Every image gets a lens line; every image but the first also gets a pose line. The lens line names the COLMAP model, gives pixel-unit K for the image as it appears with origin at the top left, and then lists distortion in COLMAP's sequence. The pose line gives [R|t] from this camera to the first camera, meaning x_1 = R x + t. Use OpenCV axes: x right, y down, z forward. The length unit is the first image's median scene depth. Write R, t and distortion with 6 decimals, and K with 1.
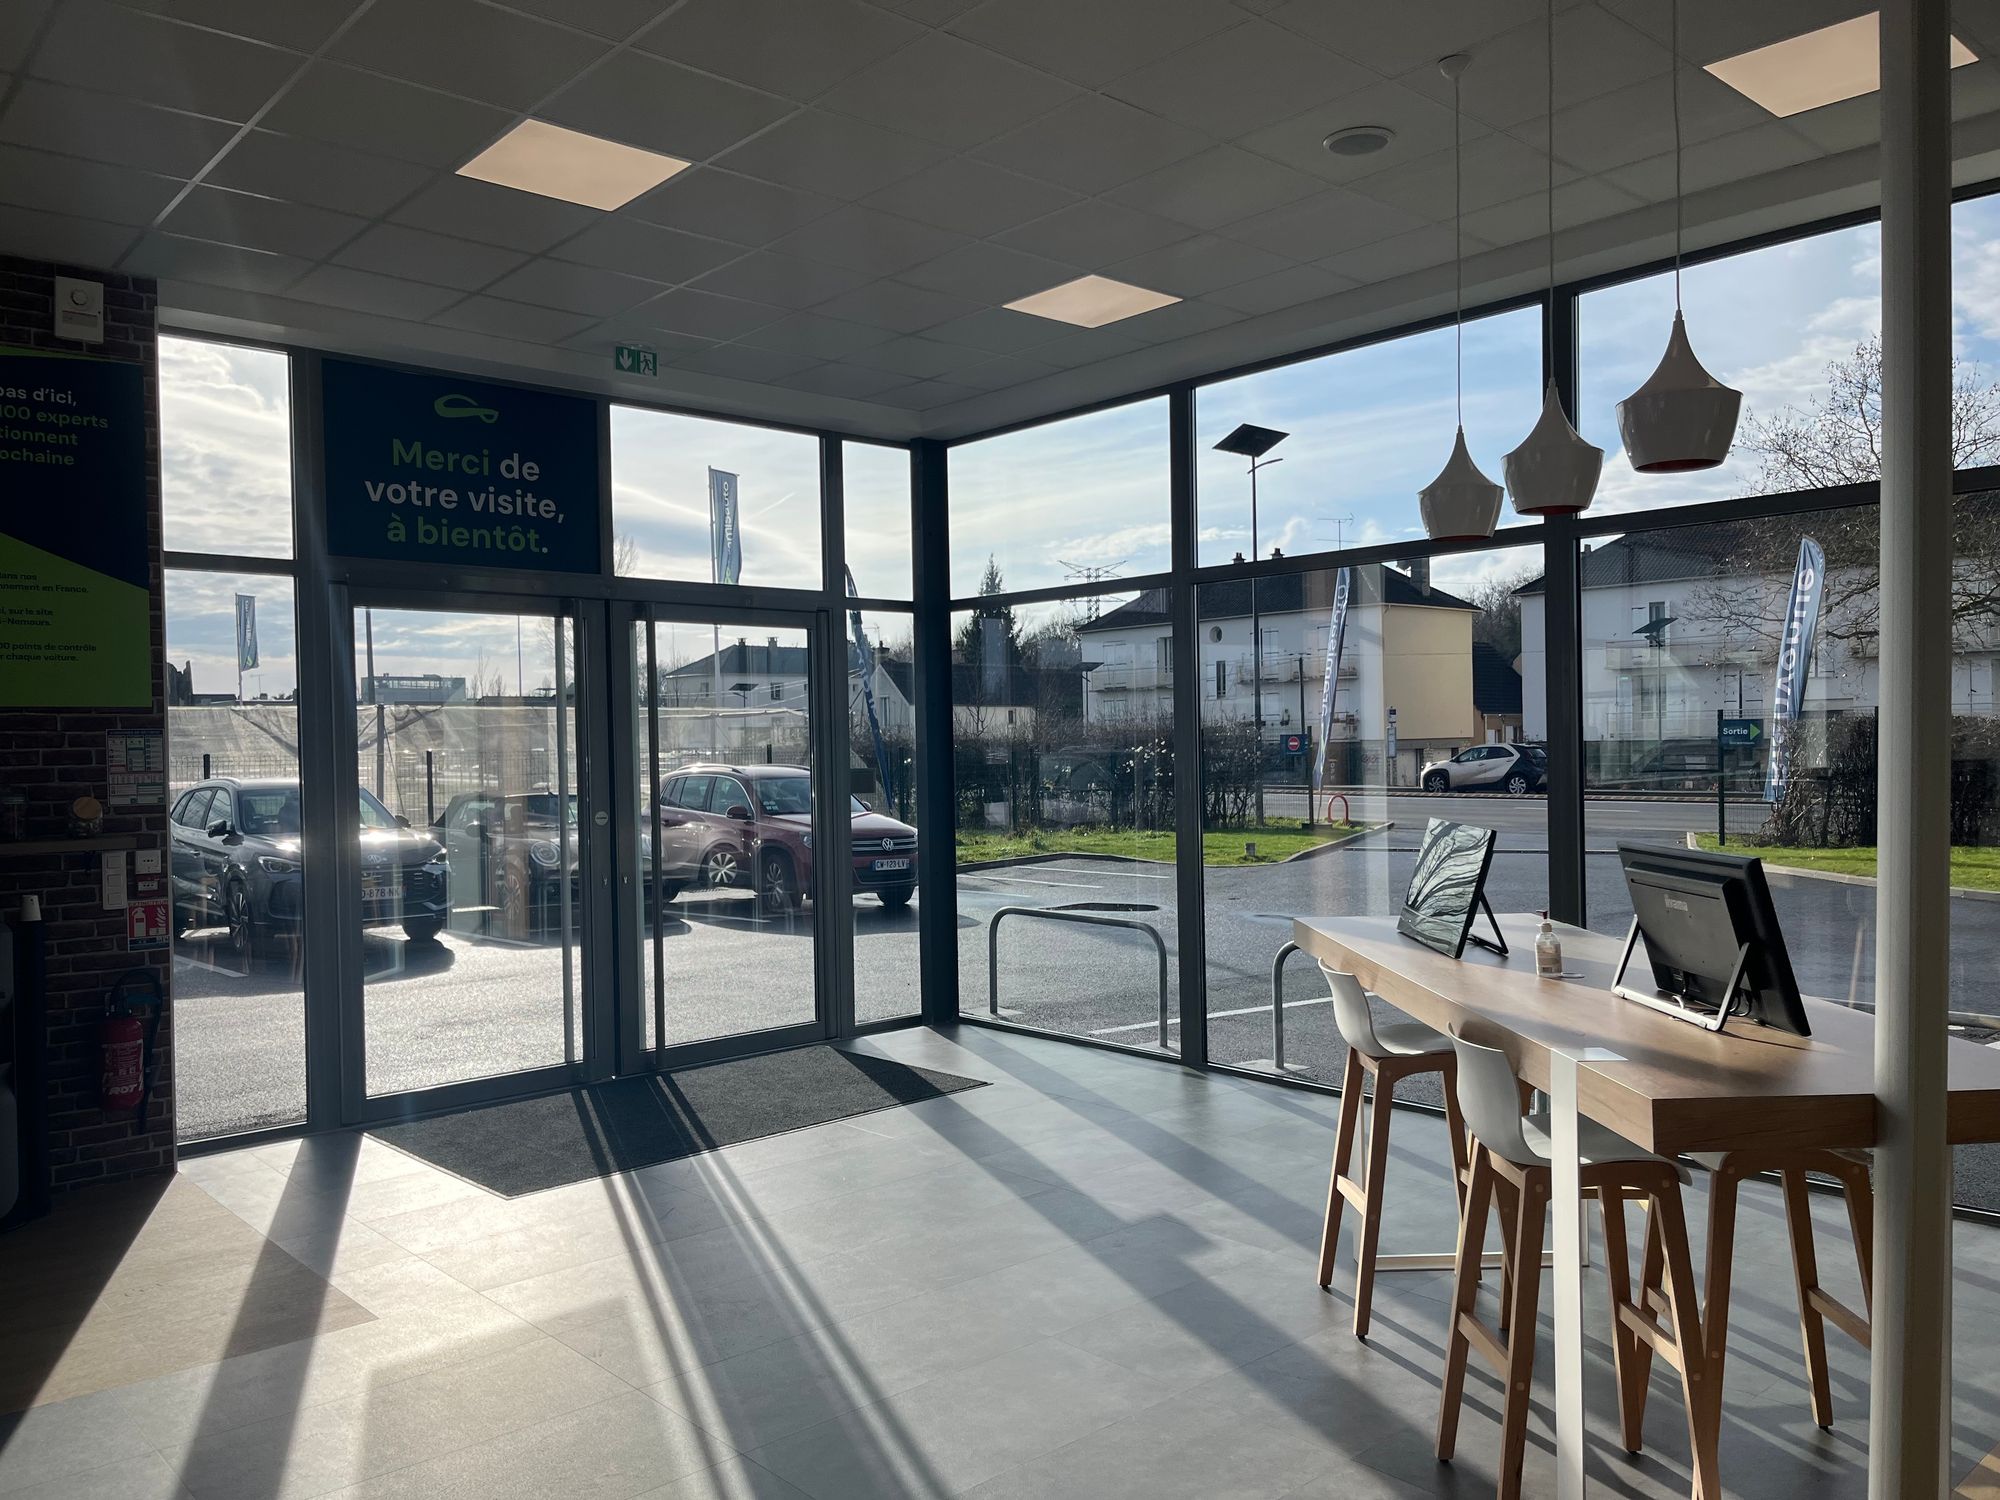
lens RADIAL K [[1517.8, 0, 1000.0], [0, 1517.8, 750.0], [0, 0, 1]] dist [0.001624, -0.001256]
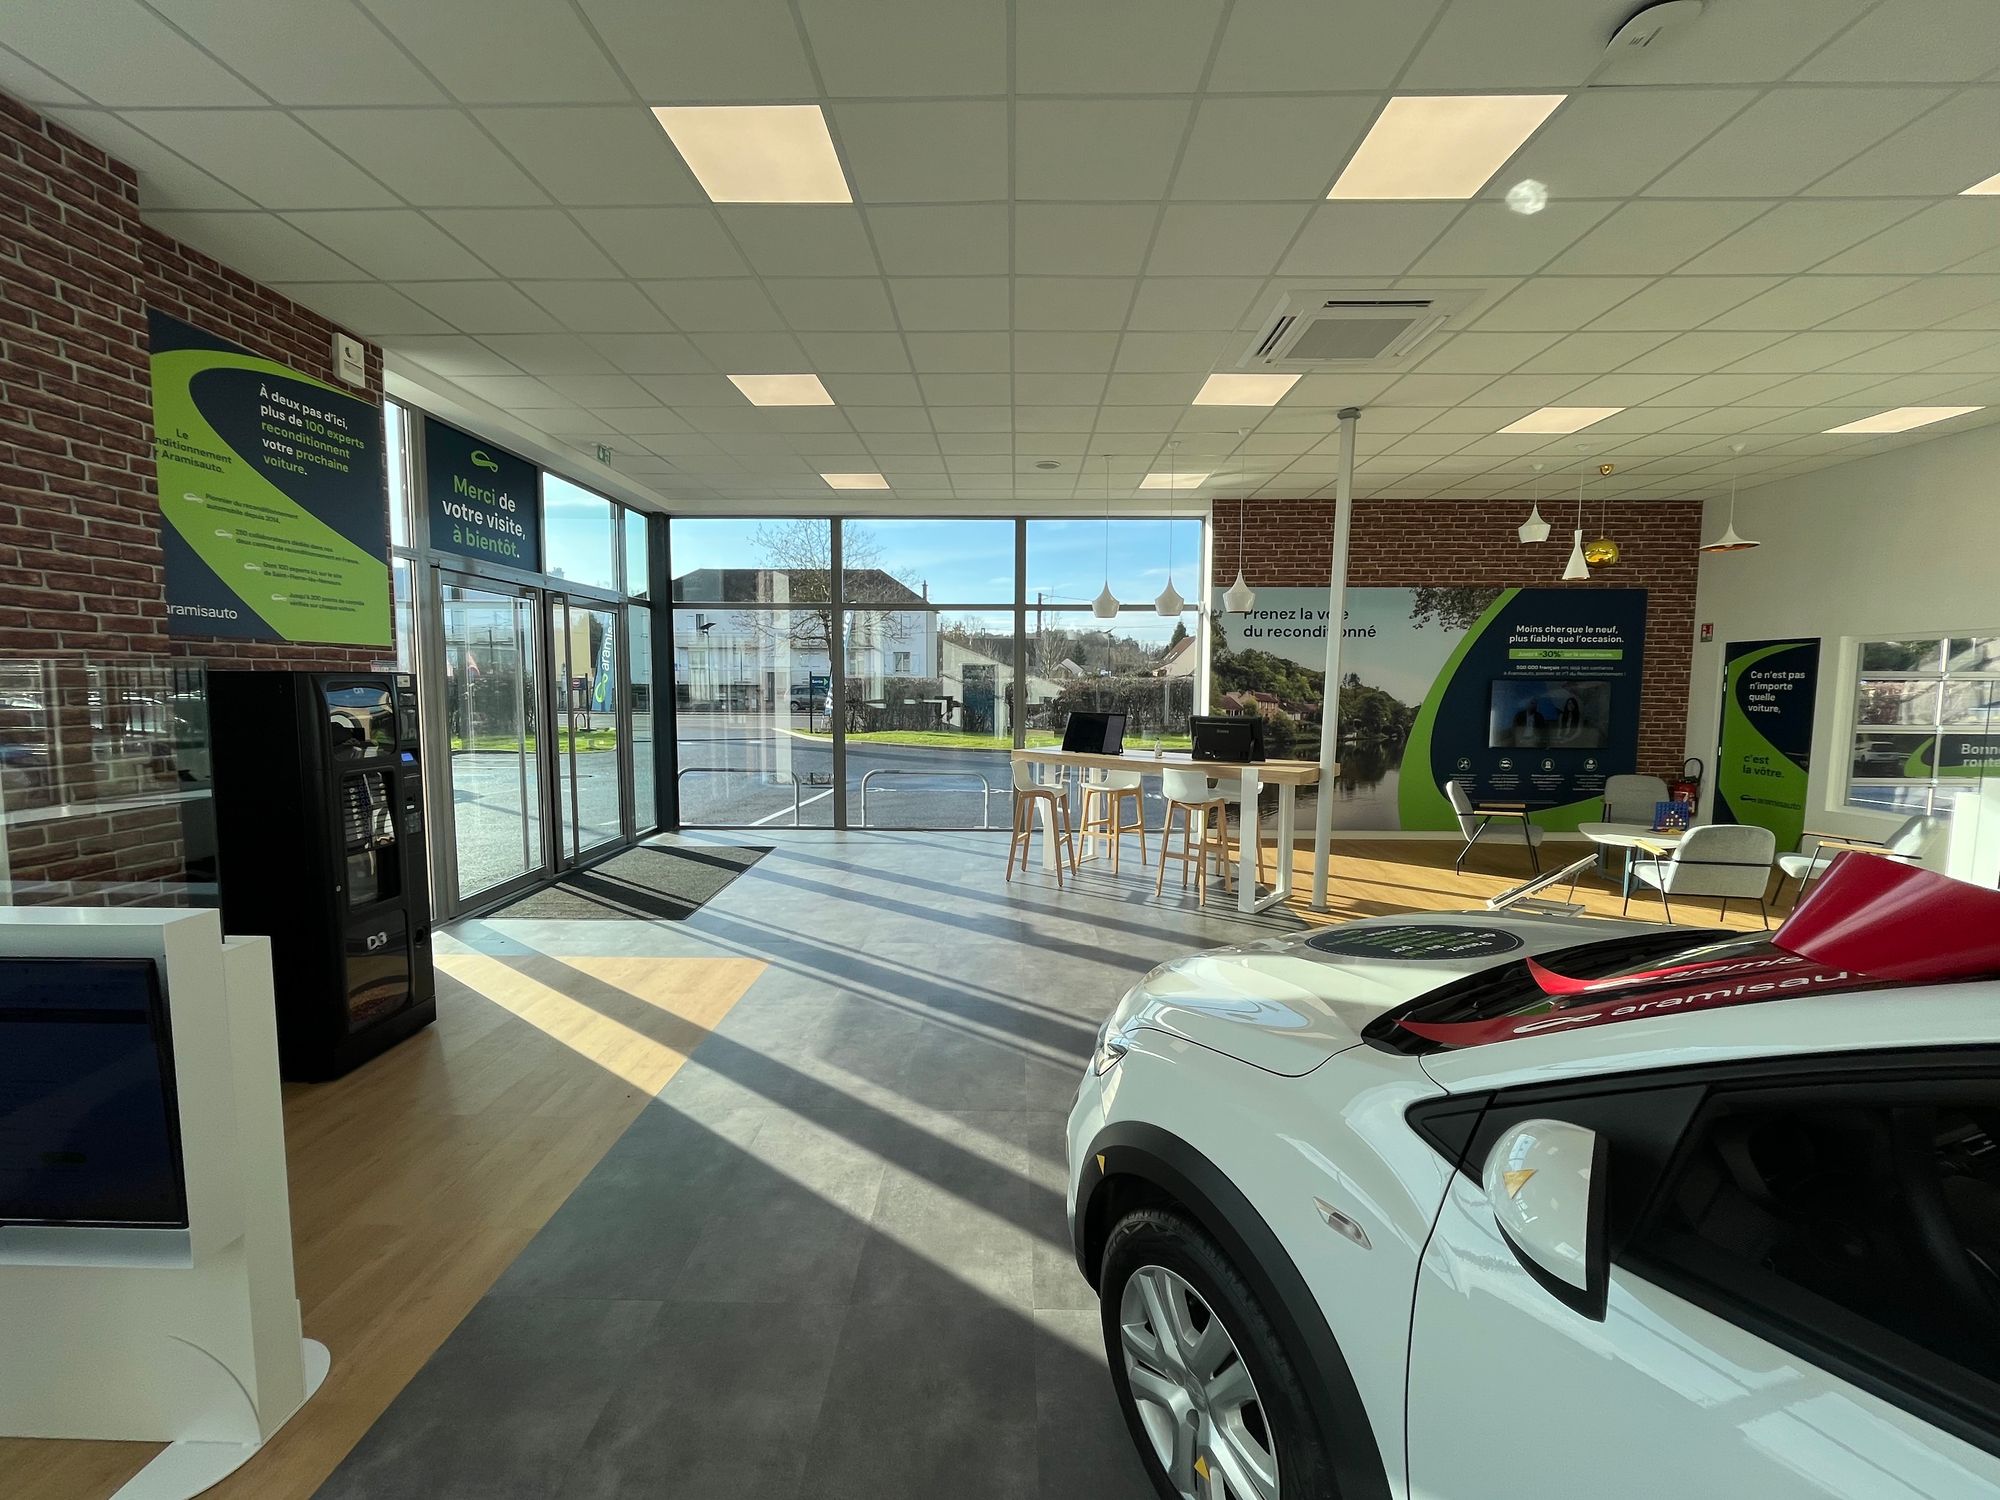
lens RADIAL K [[807.5, 0, 1000.0], [0, 807.5, 750.0], [0, 0, 1]] dist [-0.000523, -0.000123]
pose [[0.684063, -0.043145, 0.728145, -0.609719], [-0.010834, 0.997538, 0.069286, 0.010968], [-0.729342, -0.055285, 0.681912, 0.019286]]
